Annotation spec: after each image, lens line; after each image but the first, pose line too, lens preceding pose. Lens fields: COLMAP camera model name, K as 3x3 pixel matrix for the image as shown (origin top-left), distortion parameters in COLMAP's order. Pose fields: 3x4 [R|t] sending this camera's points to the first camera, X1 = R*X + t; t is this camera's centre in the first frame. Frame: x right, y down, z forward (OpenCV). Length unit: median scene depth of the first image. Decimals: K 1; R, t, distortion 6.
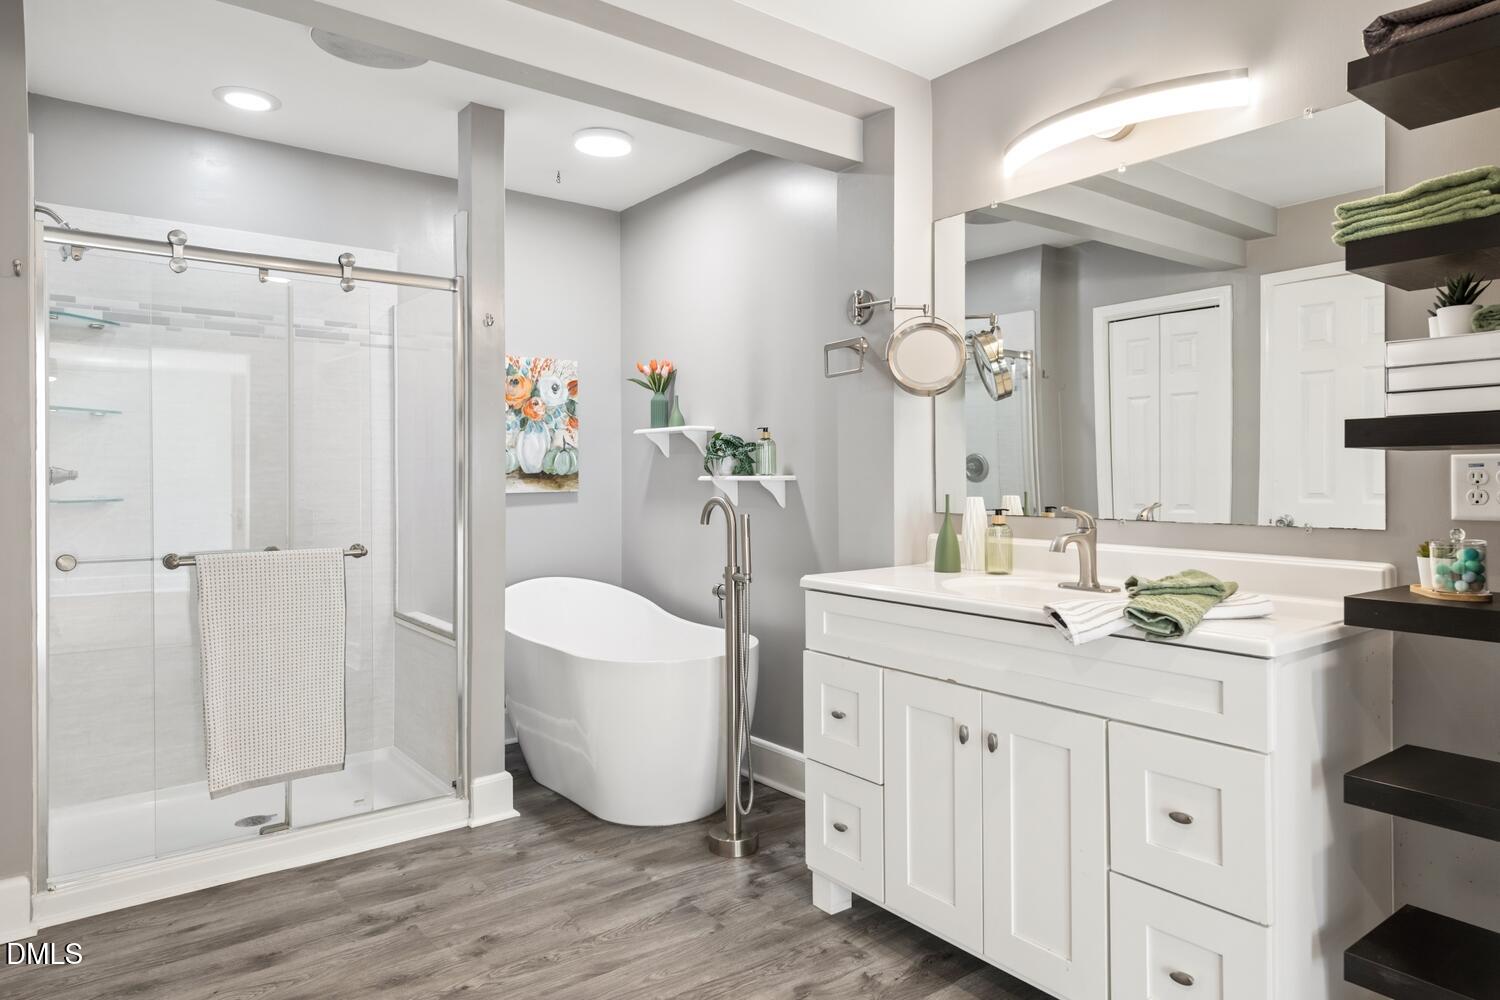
lens RADIAL K [[926.6, 0, 751.0], [0, 926.6, 490.3], [0, 0, 1]] dist [0.000867, 0.000021]
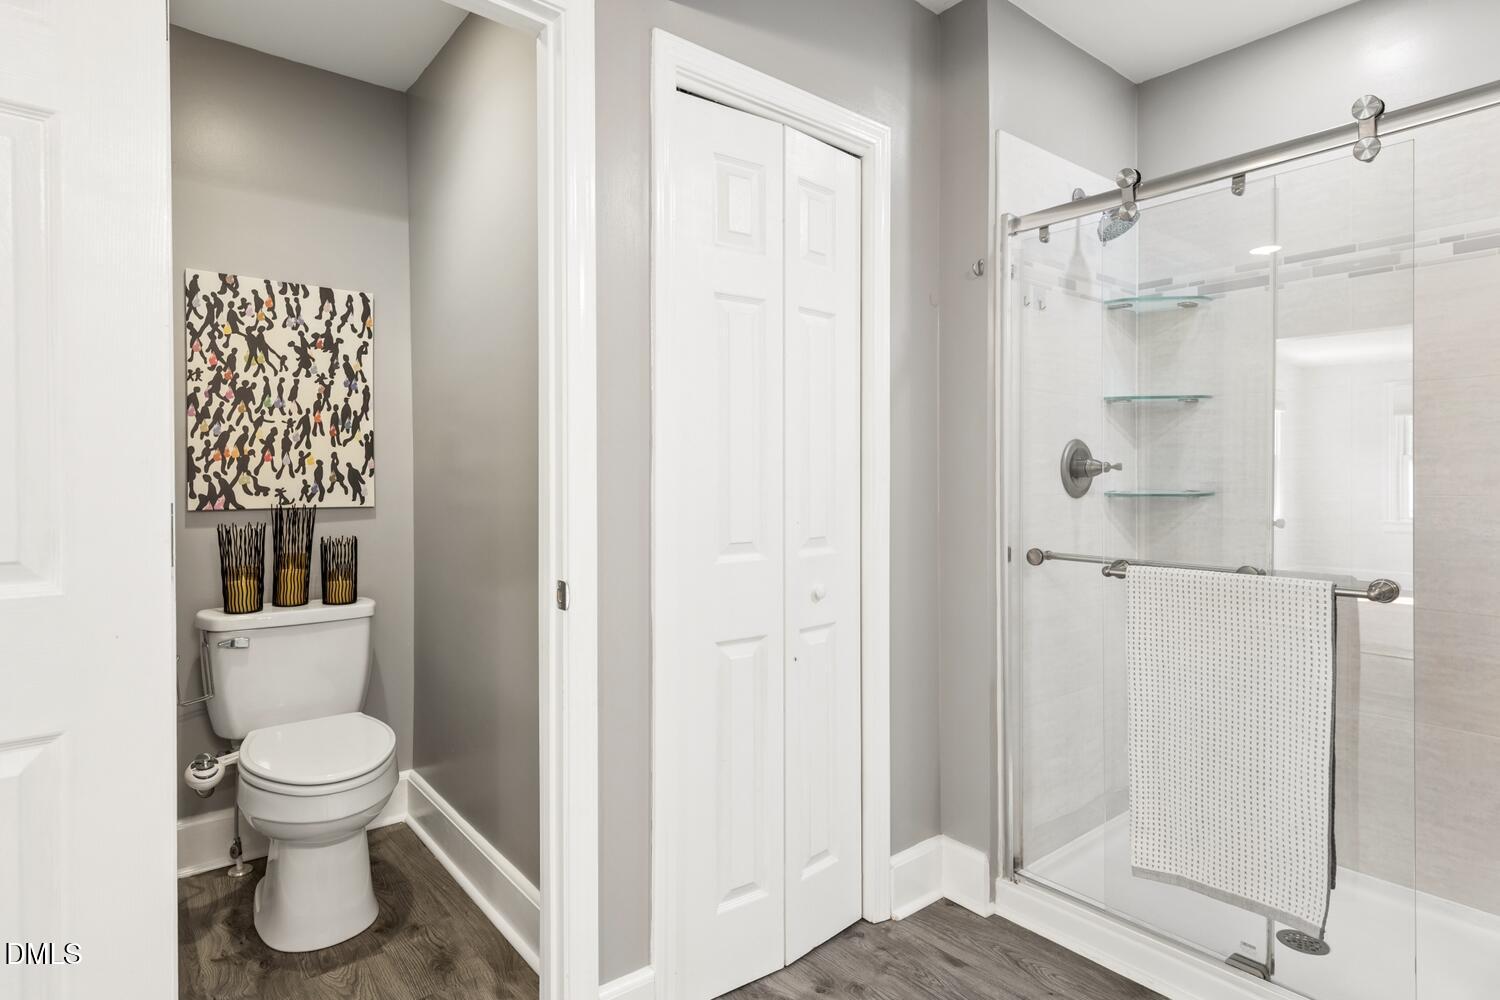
lens RADIAL K [[803.1, 0, 751.1], [0, 803.1, 487.9], [0, 0, 1]] dist [0.001073, -0.000062]
pose [[0.028374, 0.021296, -0.999371, 0.075750], [-0.013039, 0.999696, 0.020933, -0.007433], [0.999512, 0.012436, 0.028643, 0.551008]]
